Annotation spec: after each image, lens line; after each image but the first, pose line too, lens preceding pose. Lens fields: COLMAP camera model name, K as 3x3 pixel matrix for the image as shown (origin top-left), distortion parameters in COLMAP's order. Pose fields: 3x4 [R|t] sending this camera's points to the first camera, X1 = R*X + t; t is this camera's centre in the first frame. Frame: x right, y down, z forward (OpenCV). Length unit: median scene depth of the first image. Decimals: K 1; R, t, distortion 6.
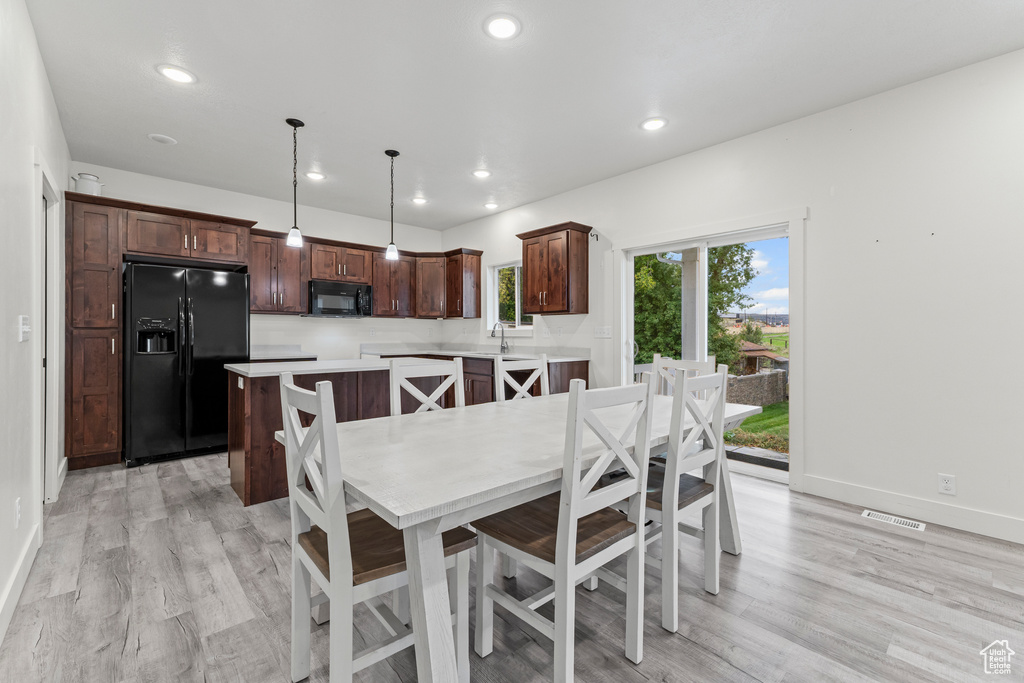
lens RADIAL K [[433.7, 0, 514.3], [0, 433.7, 335.4], [0, 0, 1]] dist [0.001224, 0.000273]
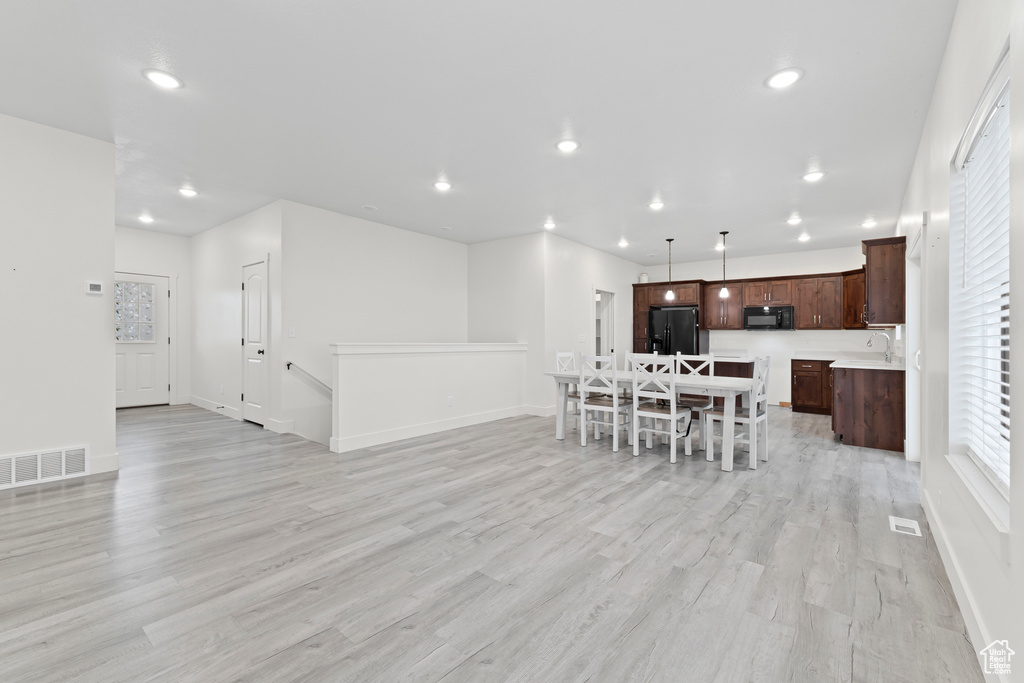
lens RADIAL K [[433.7, 0, 514.3], [0, 433.7, 335.4], [0, 0, 1]] dist [0.001224, 0.000273]
pose [[0.149086, -0.009083, -0.988782, 1.209992], [-0.012904, 0.999855, -0.011131, 0.000692], [0.988740, 0.014419, 0.148947, -0.046998]]
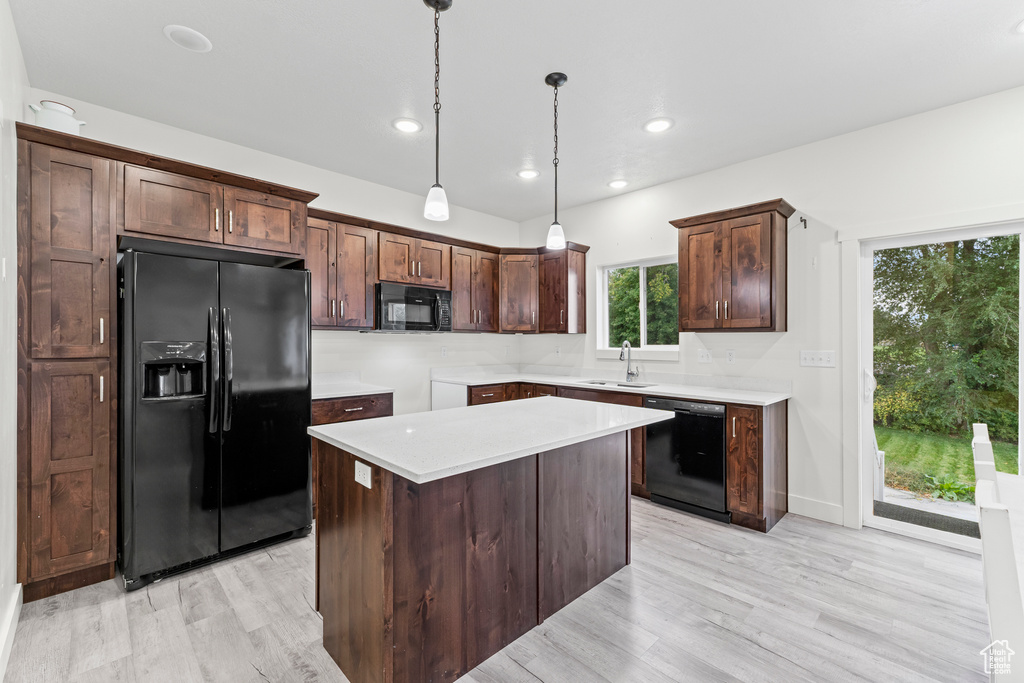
lens RADIAL K [[431.7, 0, 511.9], [0, 431.7, 343.7], [0, 0, 1]] dist [0.001049, -0.000110]
pose [[0.999396, 0.001441, 0.034713, -0.356209], [-0.001567, 0.999992, 0.003617, -0.037484], [-0.034707, -0.003669, 0.999391, 0.361622]]
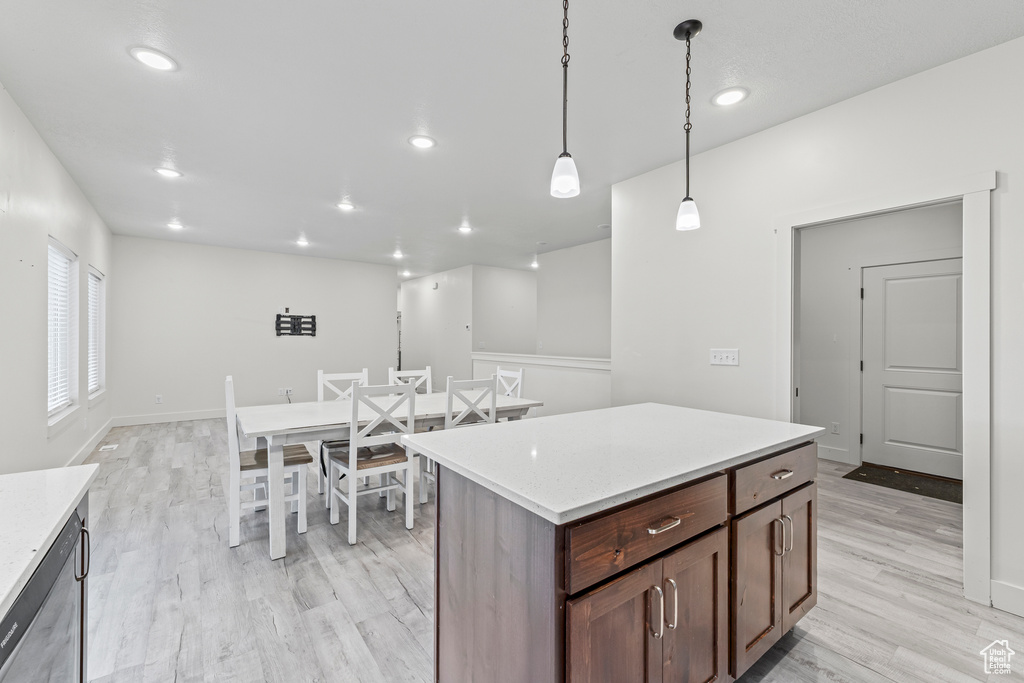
lens RADIAL K [[433.7, 0, 514.3], [0, 433.7, 335.4], [0, 0, 1]] dist [0.001224, 0.000273]
pose [[-0.995166, -0.012200, 0.097451, -0.263220], [-0.012223, 0.999925, 0.000359, -0.044874], [-0.097448, -0.000834, -0.995240, 1.364841]]
